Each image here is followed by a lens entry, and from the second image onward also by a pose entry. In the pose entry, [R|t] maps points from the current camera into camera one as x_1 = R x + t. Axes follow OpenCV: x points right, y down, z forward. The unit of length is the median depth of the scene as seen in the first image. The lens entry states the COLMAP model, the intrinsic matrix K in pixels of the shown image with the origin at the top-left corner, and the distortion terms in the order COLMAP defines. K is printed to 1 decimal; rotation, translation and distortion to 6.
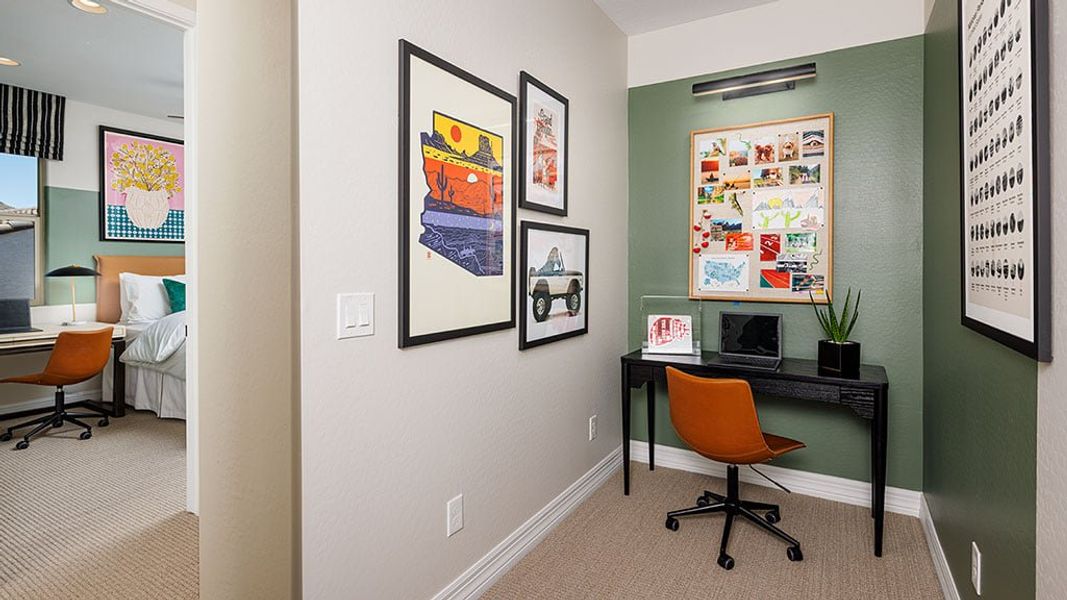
lens RADIAL K [[528.0, 0, 528.3], [0, 528.0, 284.0], [0, 0, 1]] dist [0.000452, 0.000568]
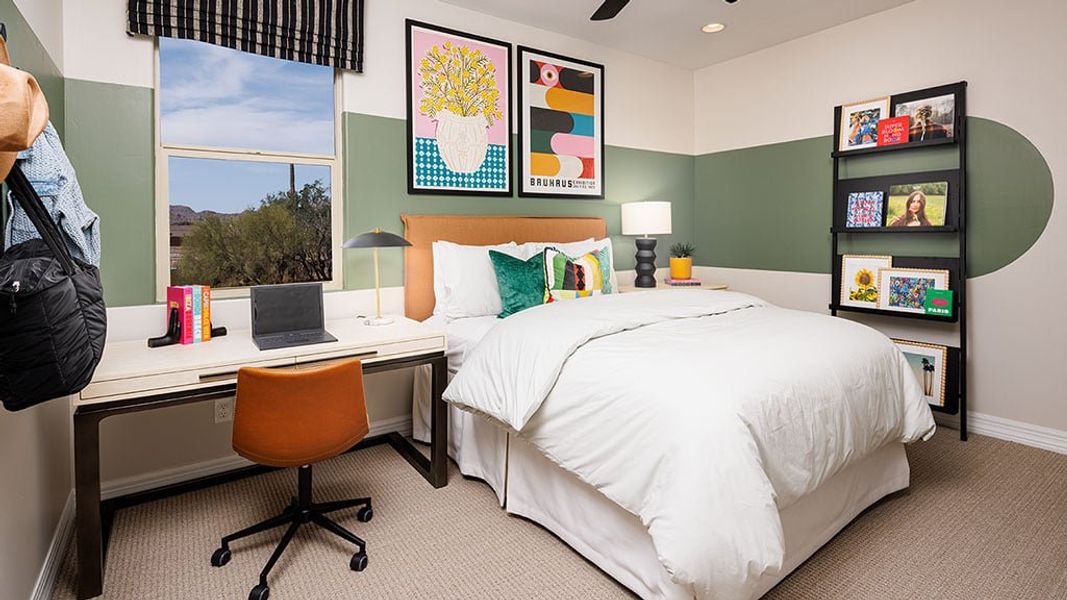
lens RADIAL K [[528.0, 0, 528.3], [0, 528.0, 284.0], [0, 0, 1]] dist [0.000452, 0.000568]
pose [[0.906127, 0.046273, -0.420467, -0.374652], [-0.013999, 0.996735, 0.079523, -0.019898], [0.422774, -0.066172, 0.903816, 0.440406]]
